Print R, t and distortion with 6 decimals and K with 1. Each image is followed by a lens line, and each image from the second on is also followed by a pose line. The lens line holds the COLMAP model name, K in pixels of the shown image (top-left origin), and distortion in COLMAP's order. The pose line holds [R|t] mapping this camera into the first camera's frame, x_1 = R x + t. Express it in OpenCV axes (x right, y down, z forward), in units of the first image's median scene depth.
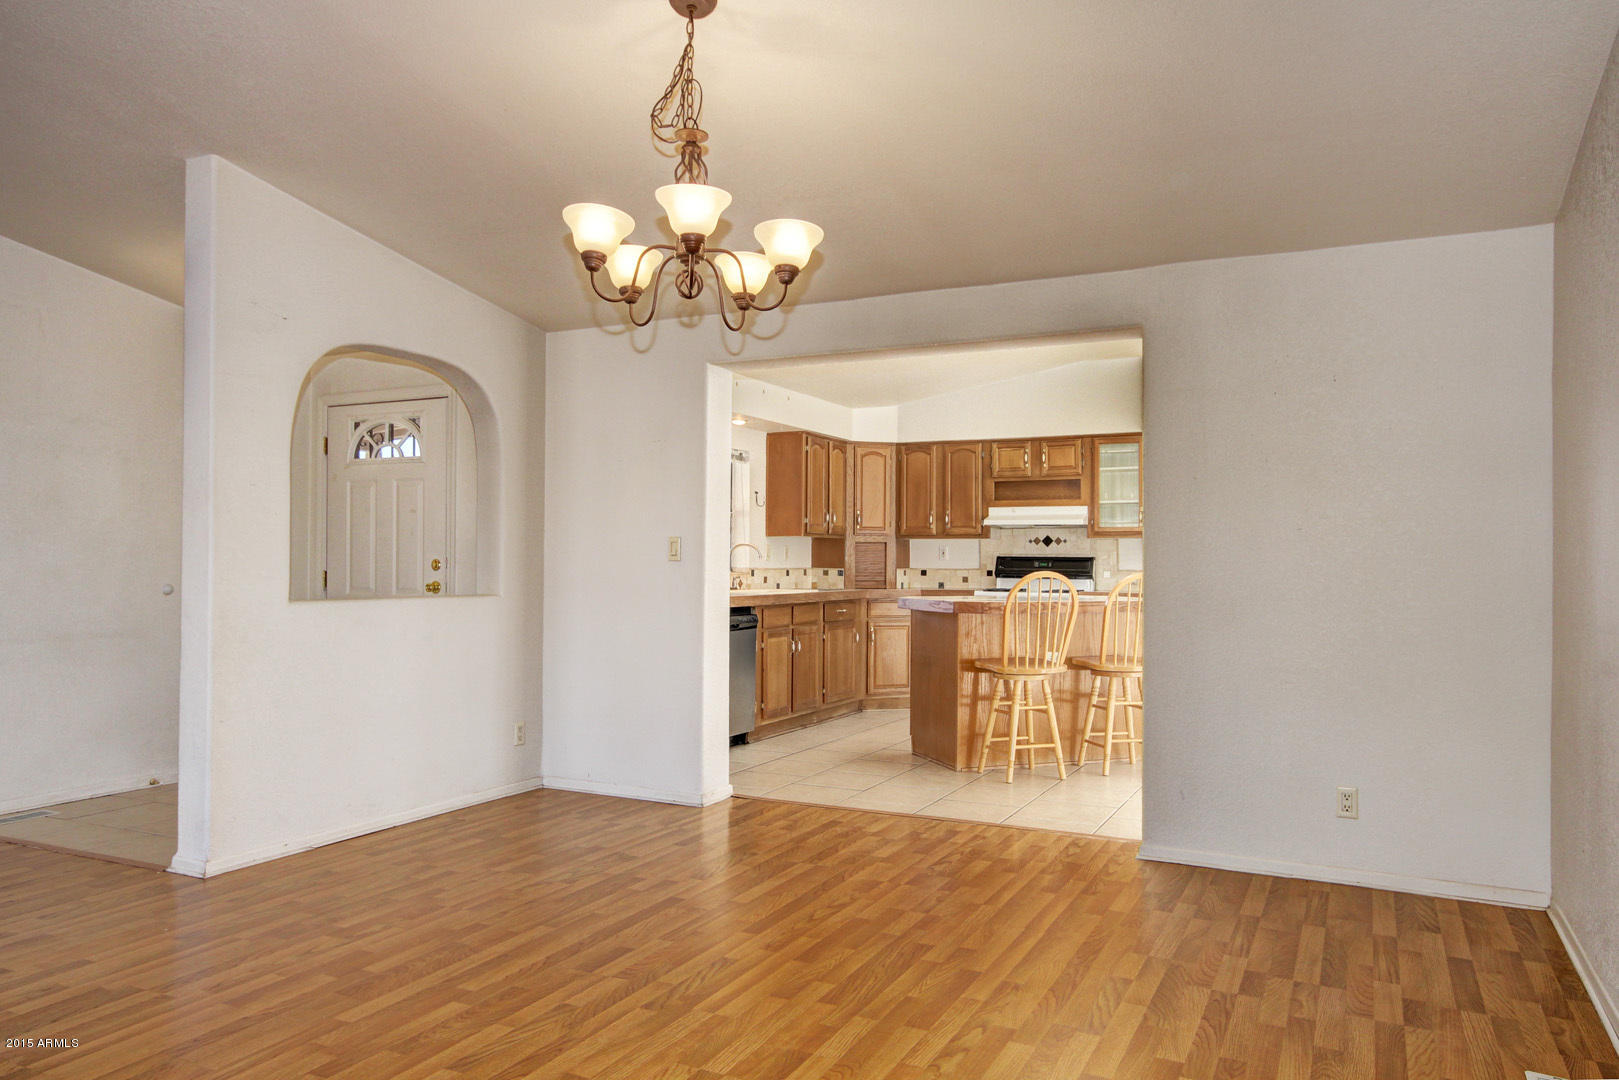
lens RADIAL K [[1106.6, 0, 799.8], [0, 1106.6, 547.5], [0, 0, 1]] dist [0.012034, 0.001768]
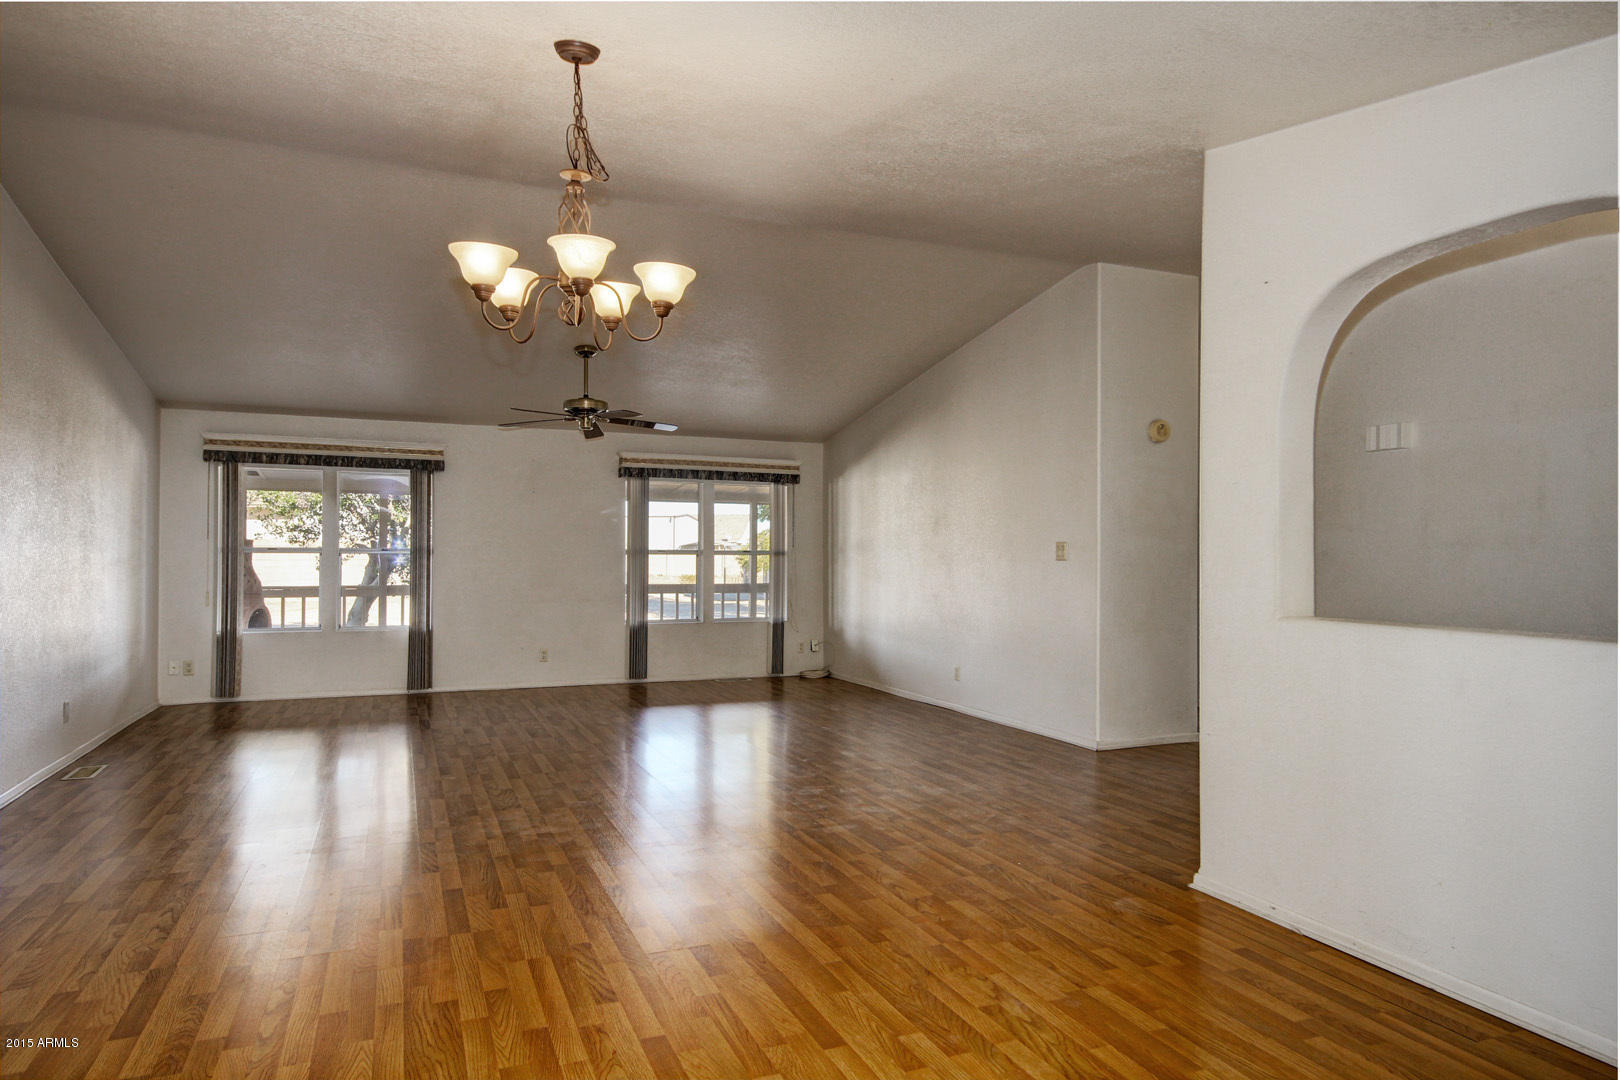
lens RADIAL K [[974.3, 0, 804.5], [0, 974.3, 545.6], [0, 0, 1]] dist [0.004234, 0.001112]
pose [[-0.641477, -0.019685, -0.766890, 0.417681], [-0.005544, 0.999764, -0.021025, 0.016857], [0.767122, -0.009235, -0.641435, 1.526048]]
